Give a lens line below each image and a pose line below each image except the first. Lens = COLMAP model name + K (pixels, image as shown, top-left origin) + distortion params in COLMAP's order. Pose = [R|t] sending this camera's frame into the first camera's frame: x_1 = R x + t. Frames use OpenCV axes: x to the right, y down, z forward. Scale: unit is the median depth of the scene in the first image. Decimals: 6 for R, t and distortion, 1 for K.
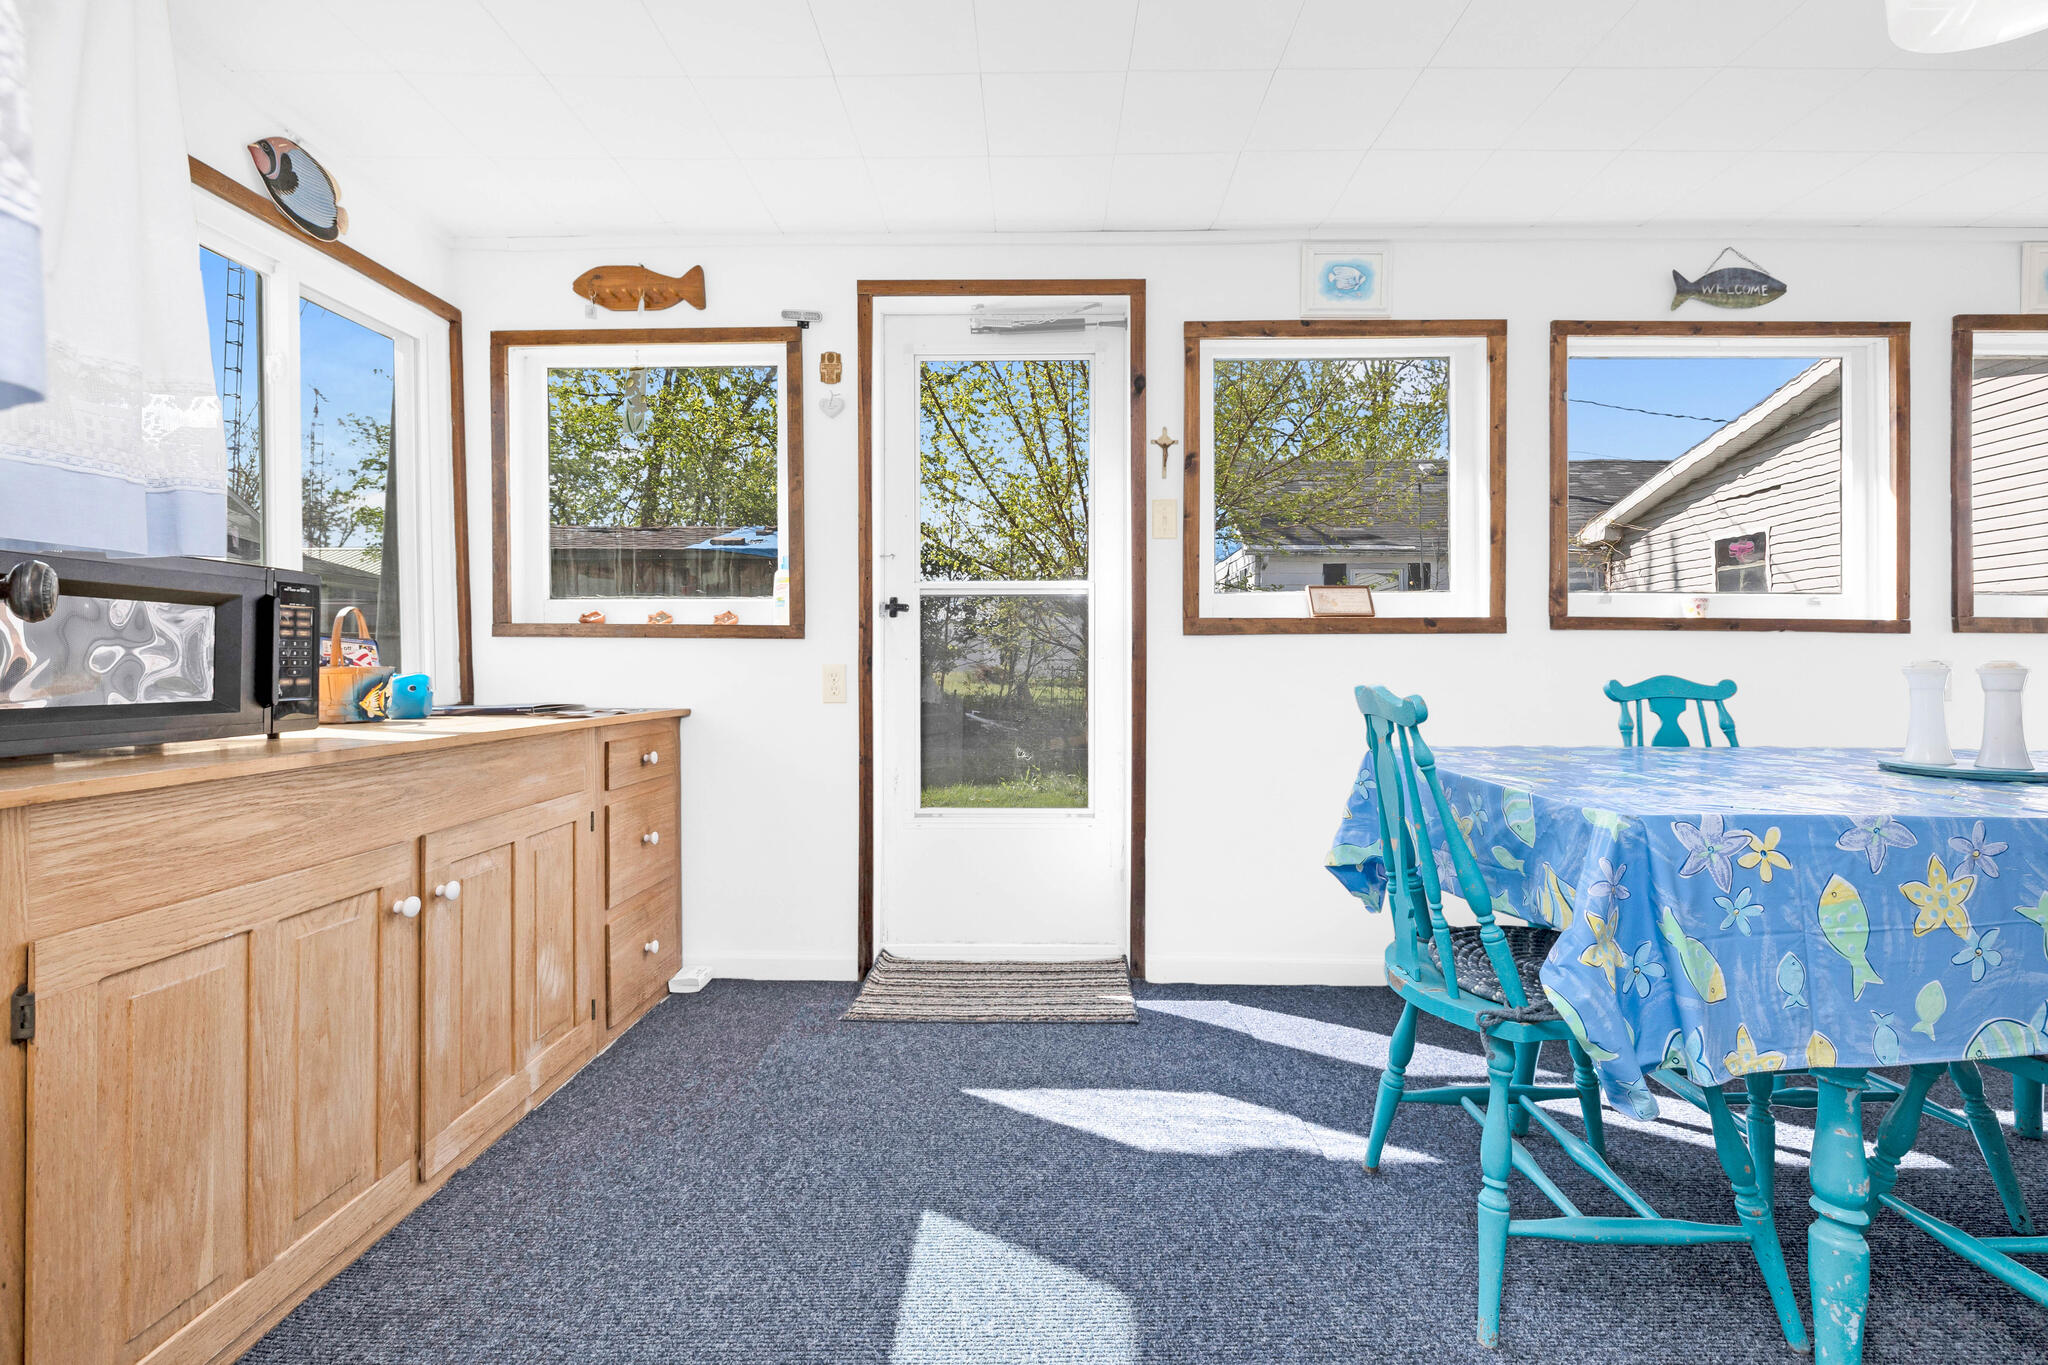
lens RADIAL K [[869.2, 0, 1024.0], [0, 869.2, 682.5], [0, 0, 1]] dist [-0.000303, -0.000067]
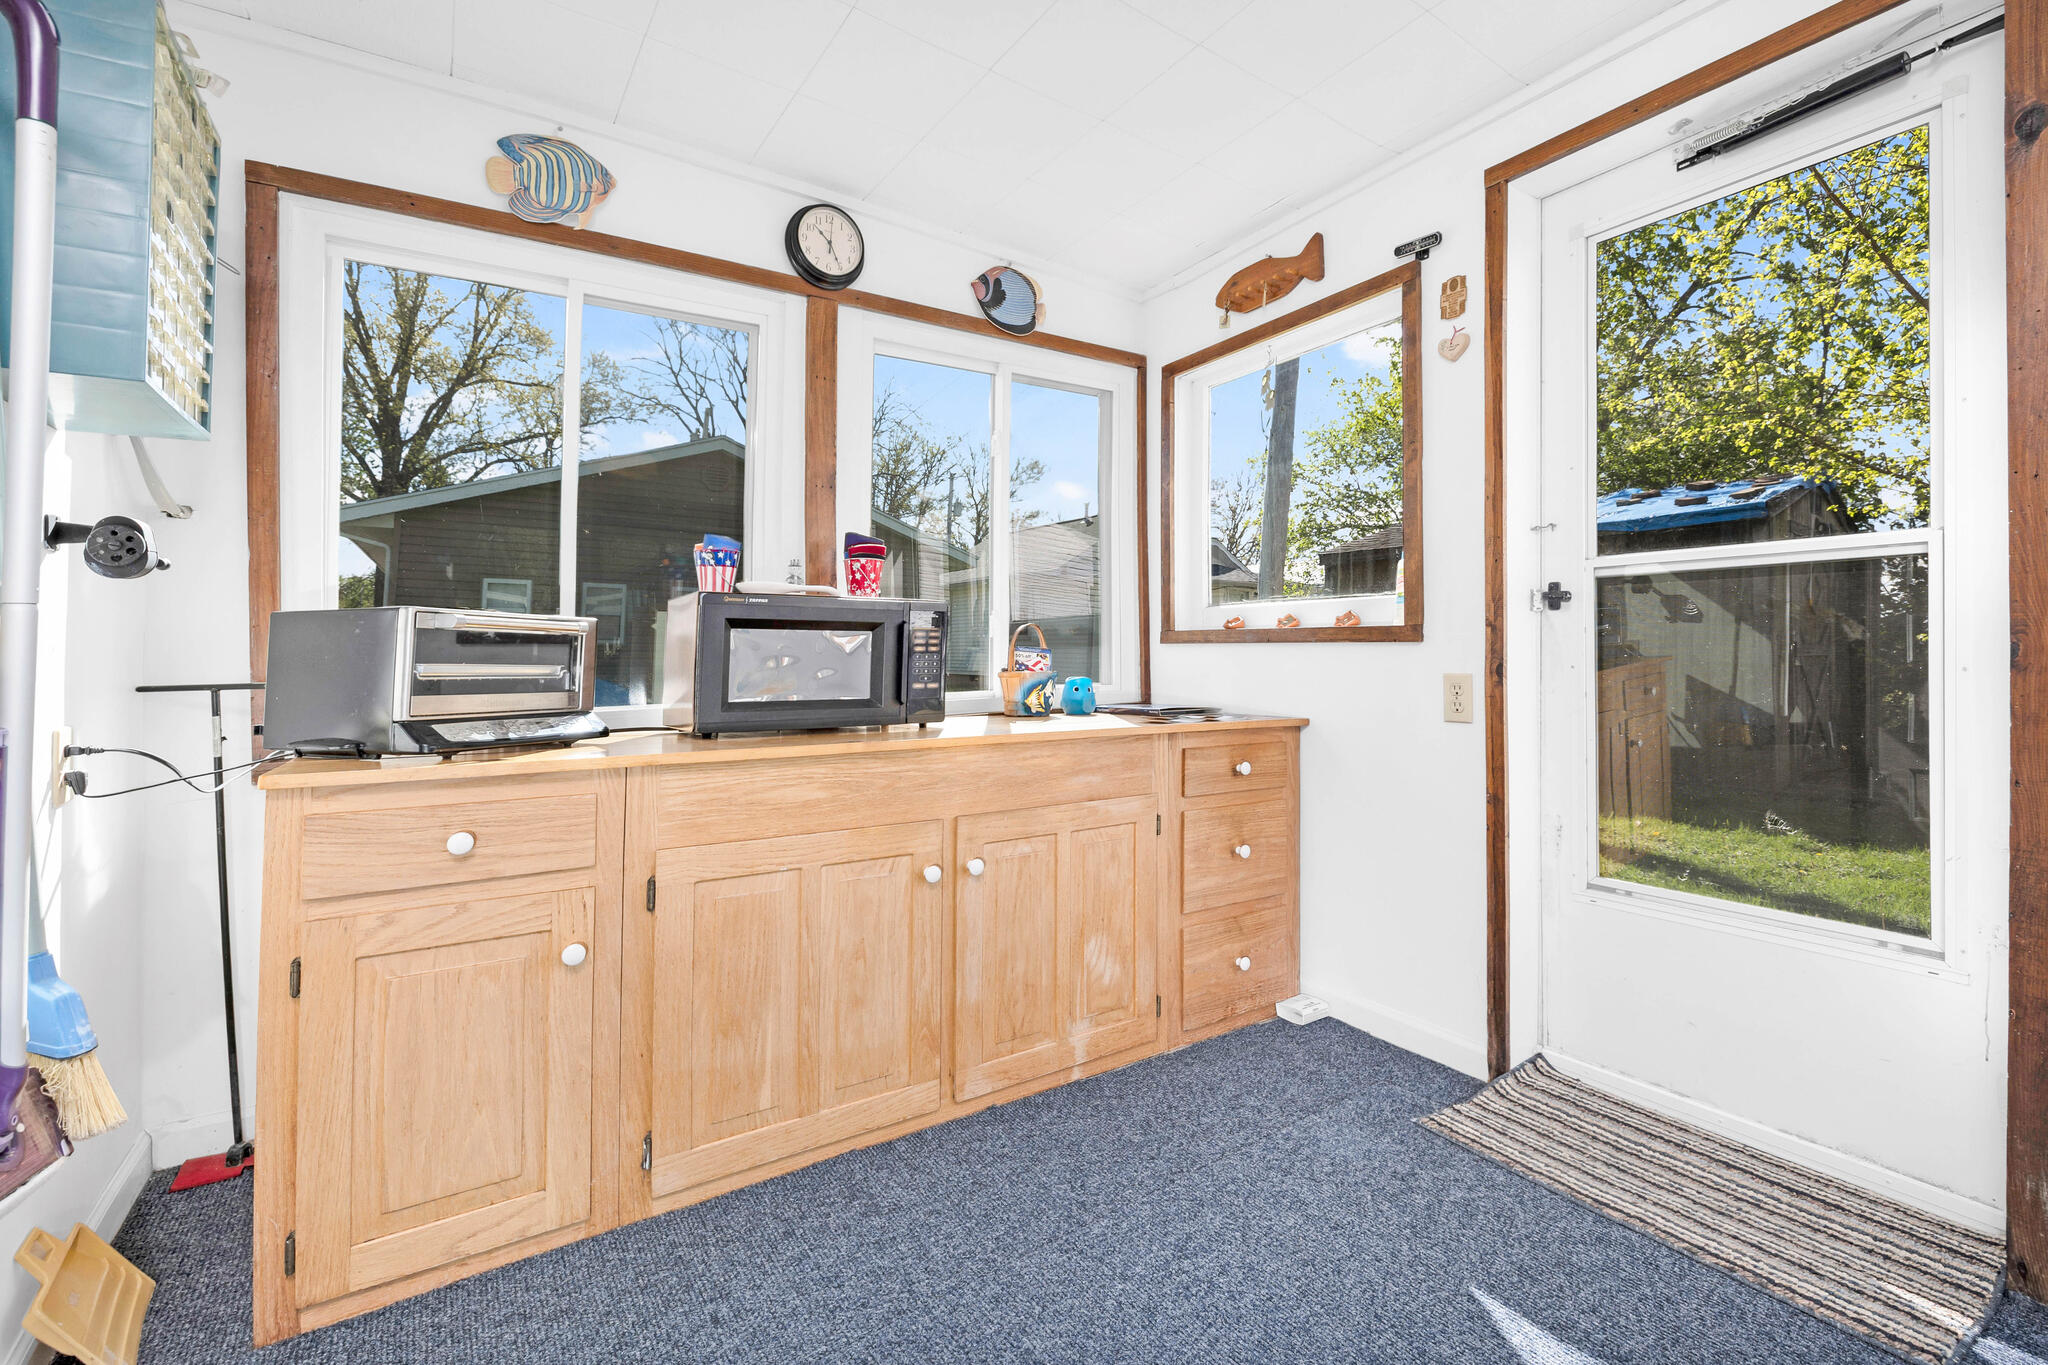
lens RADIAL K [[869.2, 0, 1024.0], [0, 869.2, 682.5], [0, 0, 1]] dist [-0.000303, -0.000067]
pose [[0.576691, 0.023419, -0.816626, 0.223094], [-0.017691, 0.999713, 0.016177, -0.020267], [0.816771, 0.005118, 0.576940, 0.248806]]
